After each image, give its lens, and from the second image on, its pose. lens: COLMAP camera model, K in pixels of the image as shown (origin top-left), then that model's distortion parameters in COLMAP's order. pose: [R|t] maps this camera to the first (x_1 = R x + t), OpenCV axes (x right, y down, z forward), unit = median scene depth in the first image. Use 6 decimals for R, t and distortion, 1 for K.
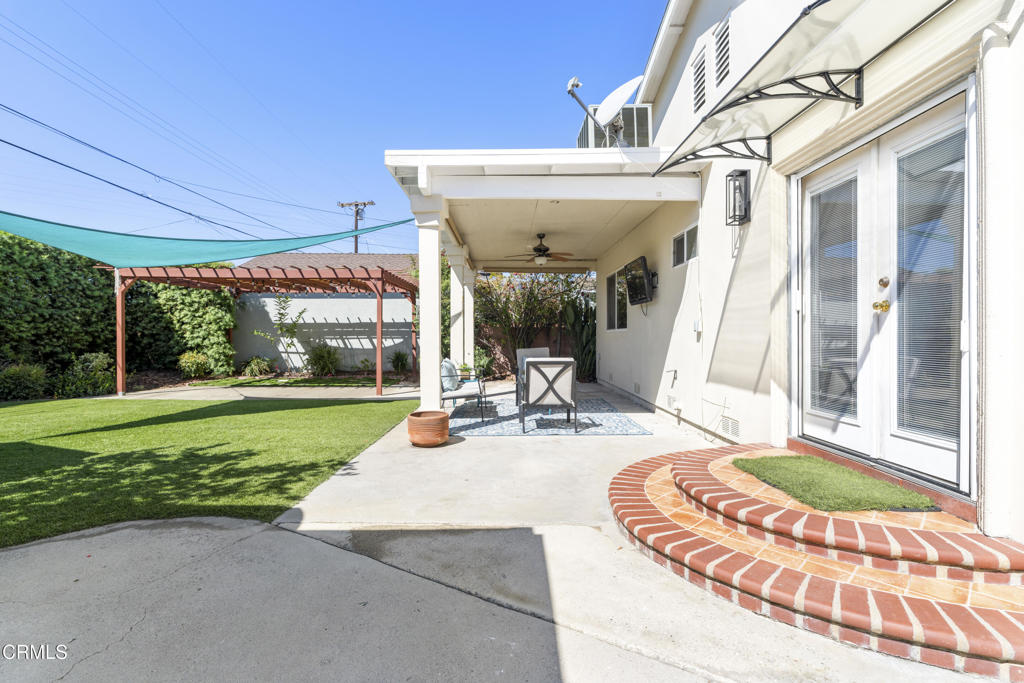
lens RADIAL K [[472.5, 0, 509.9], [0, 472.5, 332.2], [0, 0, 1]] dist [-0.004217, 0.000305]
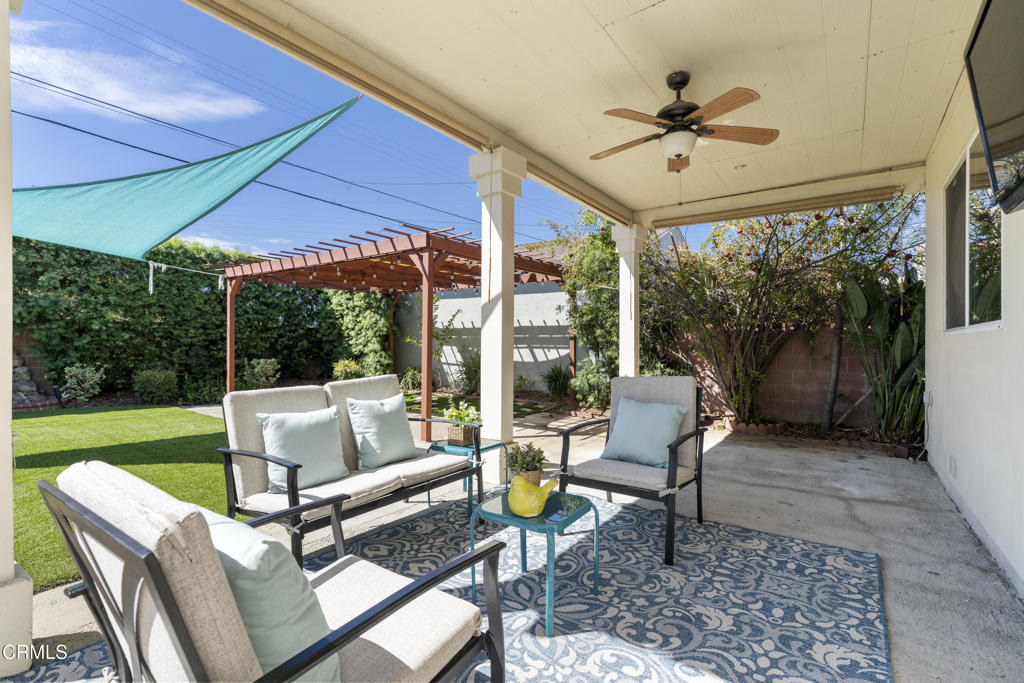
lens RADIAL K [[472.5, 0, 511.2], [0, 472.5, 337.4], [0, 0, 1]] dist [-0.004217, 0.000305]
pose [[0.796673, -0.000884, -0.604410, 0.134294], [-0.003860, 0.999971, -0.006550, 0.002280], [0.604398, 0.007552, 0.796646, 0.449973]]
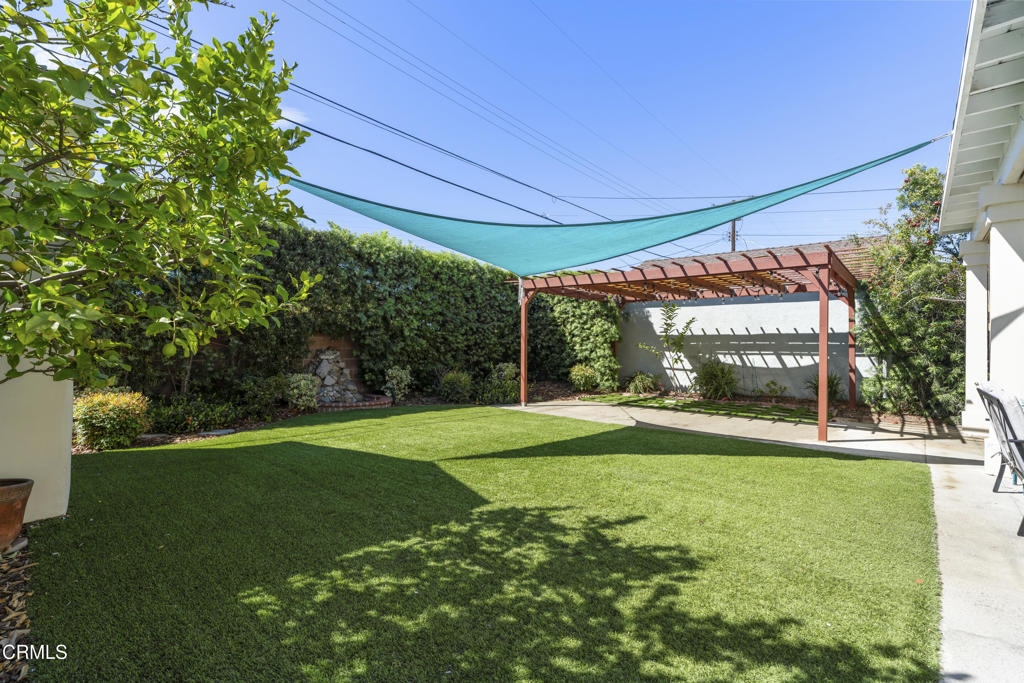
lens RADIAL K [[472.5, 0, 514.1], [0, 472.5, 344.2], [0, 0, 1]] dist [-0.004217, 0.000305]
pose [[0.749962, 0.006161, -0.661453, -0.125435], [-0.009581, 0.999953, -0.001550, 0.001962], [0.661412, 0.007500, 0.749985, 0.165601]]
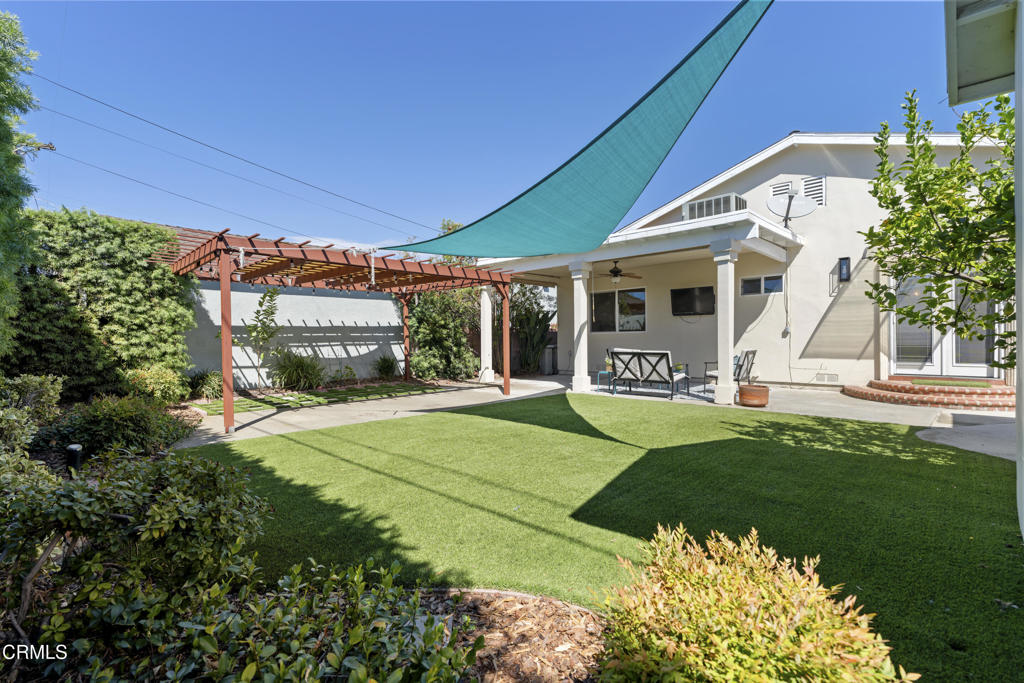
lens RADIAL K [[472.5, 0, 512.9], [0, 472.5, 342.5], [0, 0, 1]] dist [-0.004217, 0.000305]
pose [[0.716484, -0.007240, 0.697566, -0.753530], [0.008265, 0.999964, 0.001889, 0.010476], [-0.697555, 0.004412, 0.716518, 0.193773]]
